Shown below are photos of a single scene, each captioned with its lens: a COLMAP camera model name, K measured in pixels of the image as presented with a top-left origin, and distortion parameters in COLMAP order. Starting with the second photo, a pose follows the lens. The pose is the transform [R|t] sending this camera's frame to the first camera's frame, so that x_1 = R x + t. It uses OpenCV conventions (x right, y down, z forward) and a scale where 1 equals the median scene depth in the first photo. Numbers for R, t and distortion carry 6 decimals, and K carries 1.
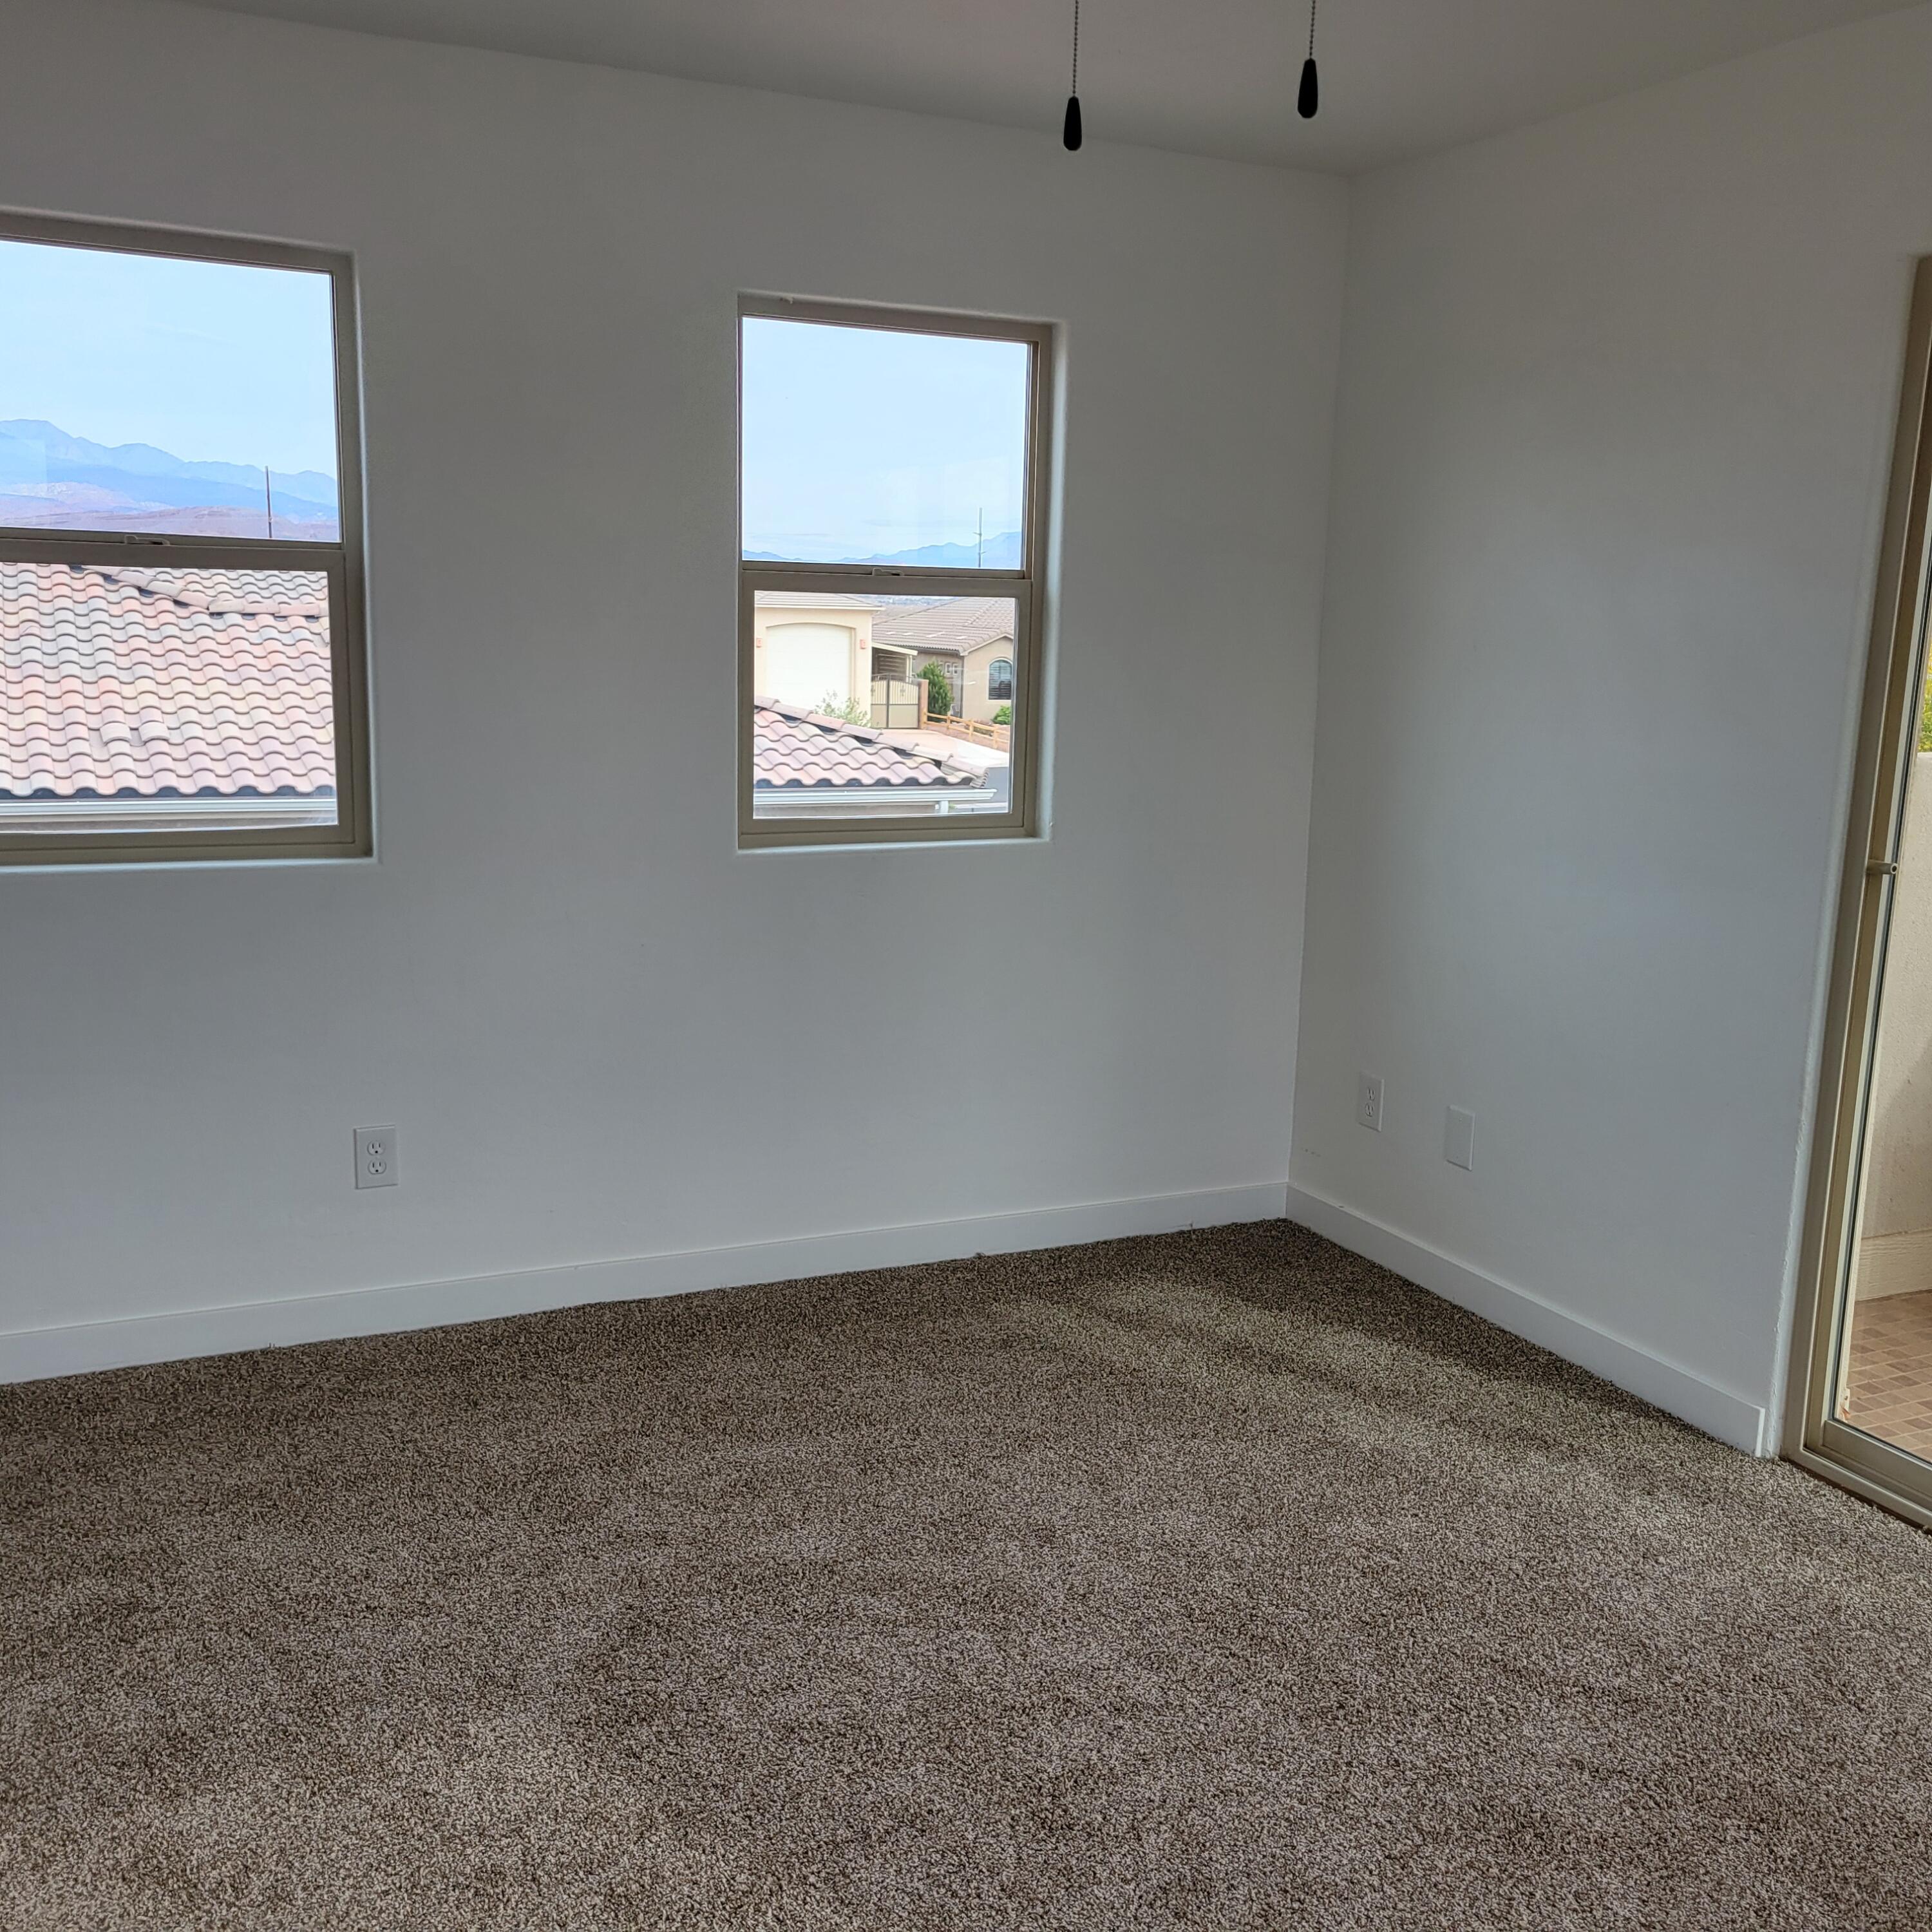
lens RADIAL K [[1941.8, 0, 931.0], [0, 1941.8, 965.4], [0, 0, 1]] dist [0.044156, 0.001352]
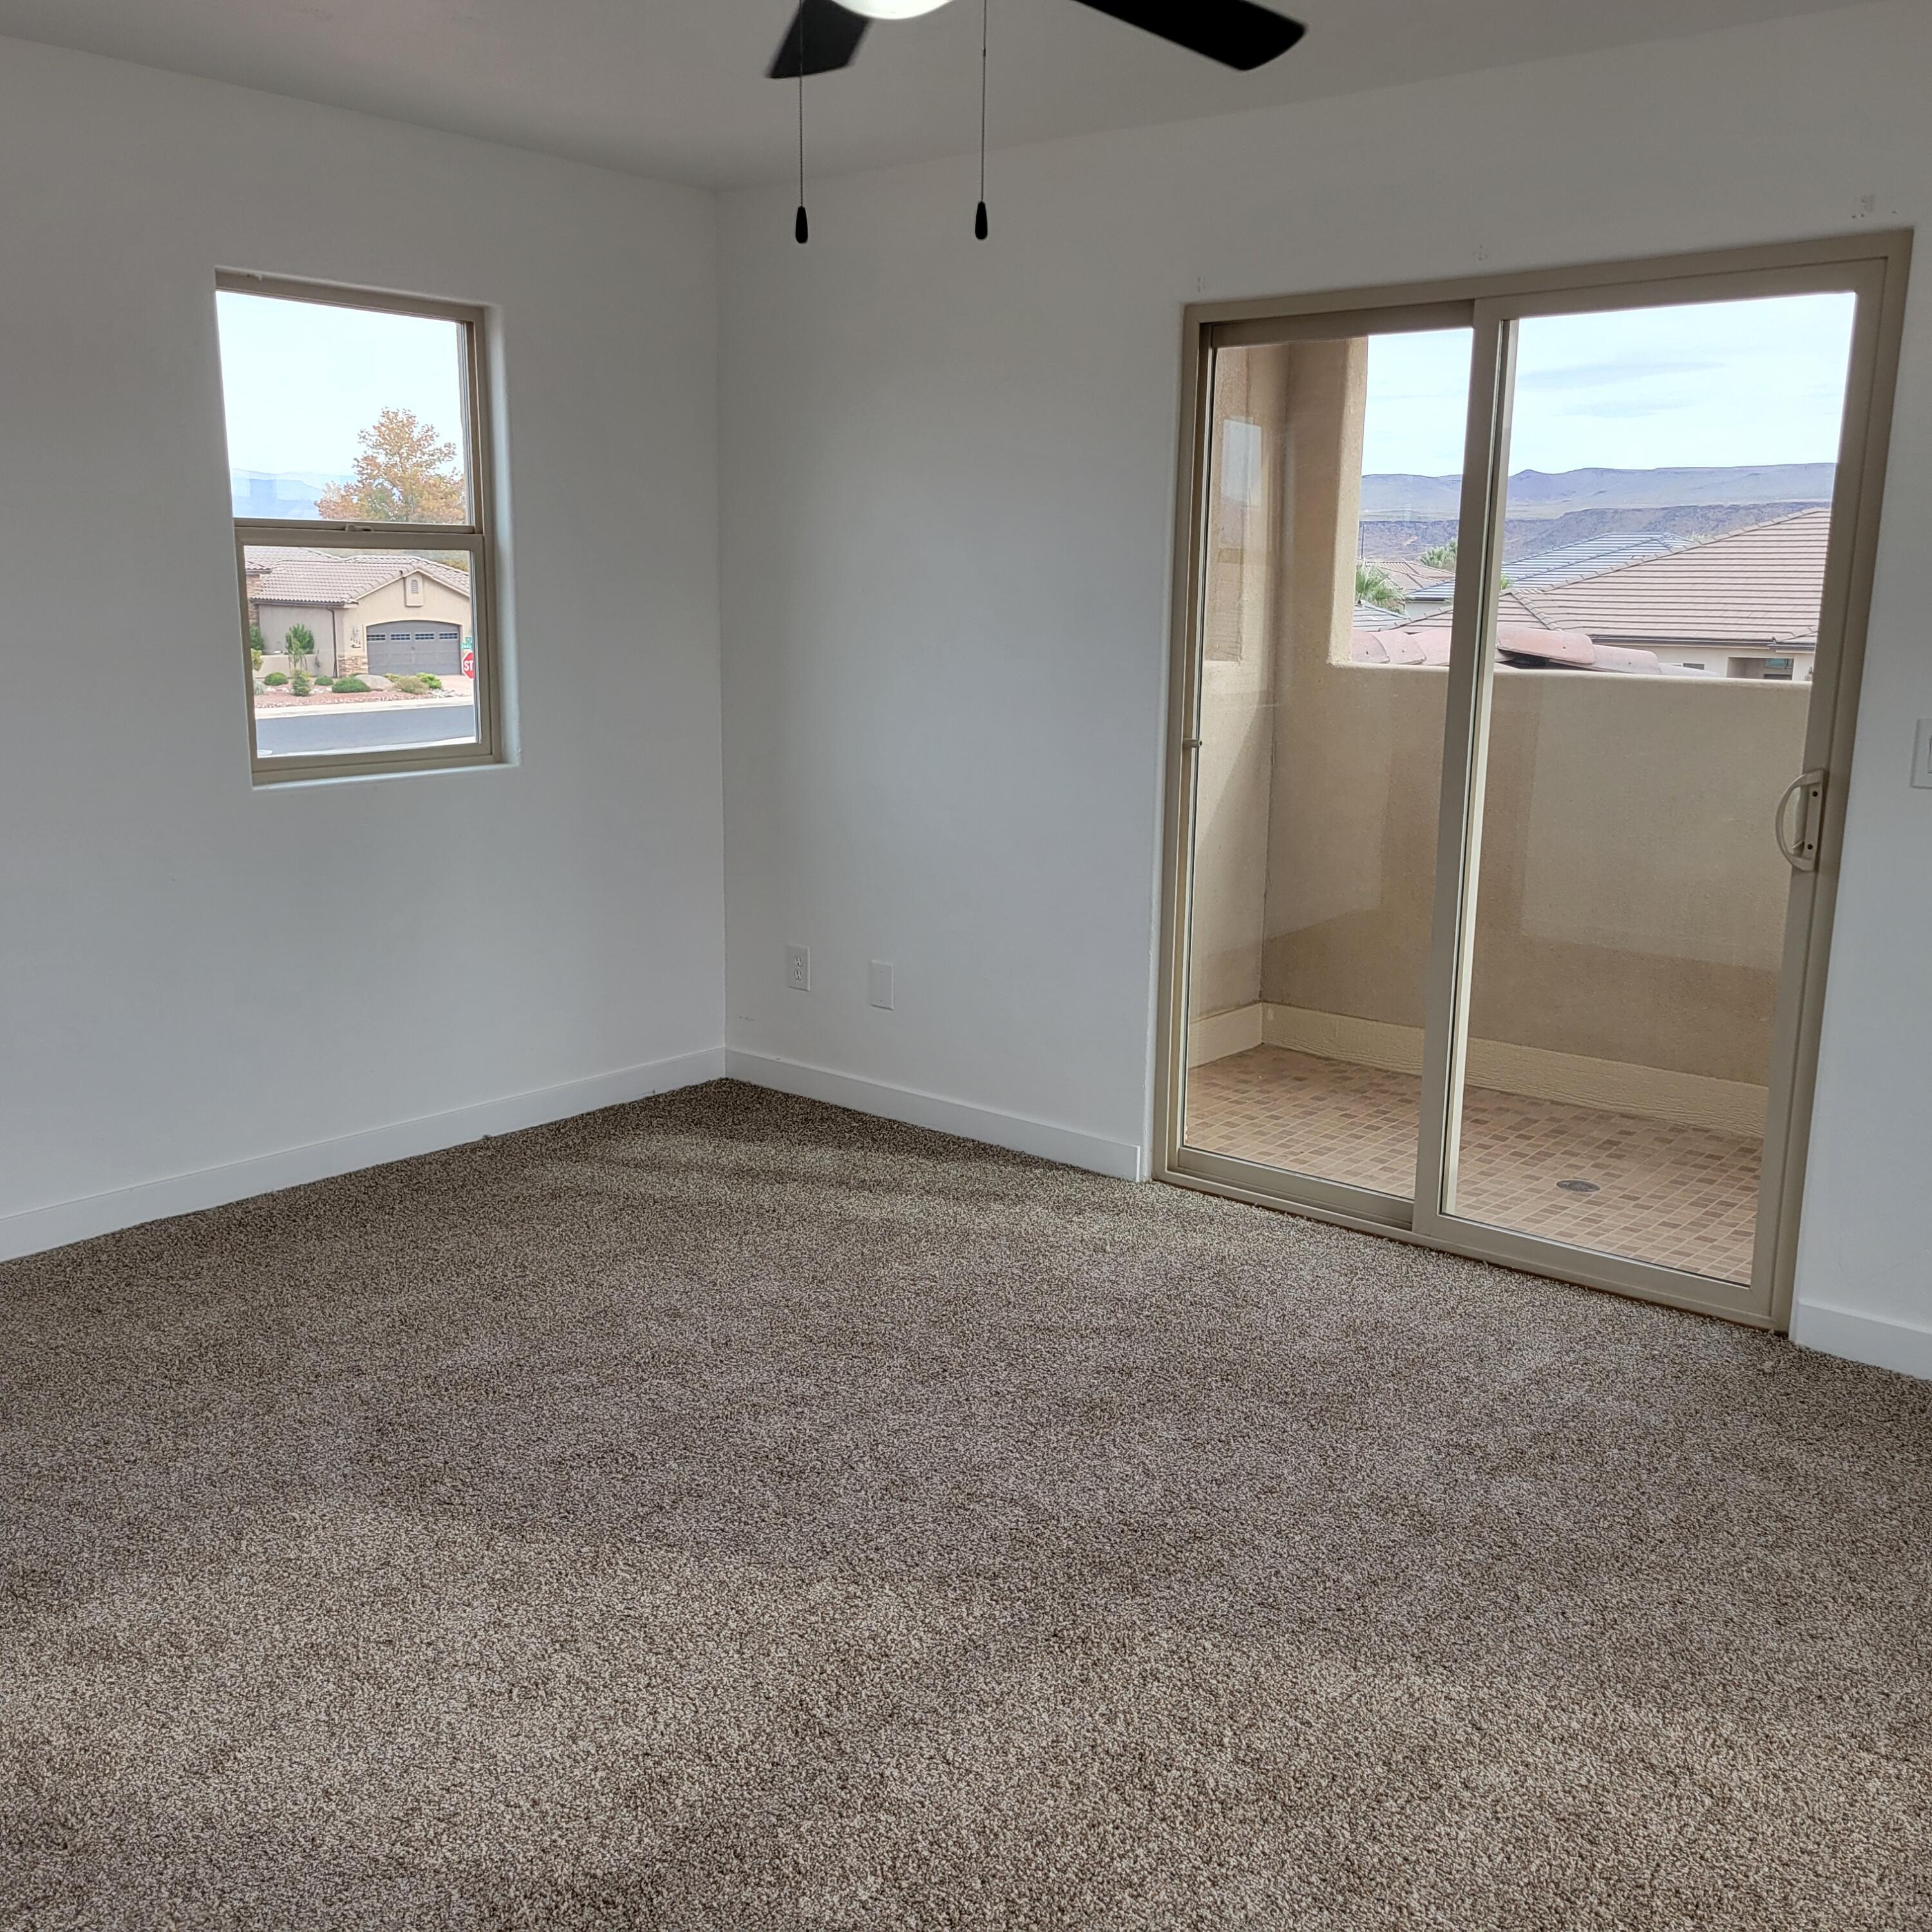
lens RADIAL K [[1941.8, 0, 931.0], [0, 1941.8, 965.4], [0, 0, 1]] dist [0.044156, 0.001352]
pose [[0.909587, -0.097214, 0.403982, -0.210718], [0.086185, 0.995242, 0.045443, 0.023404], [-0.406478, -0.006517, 0.913637, -0.153270]]
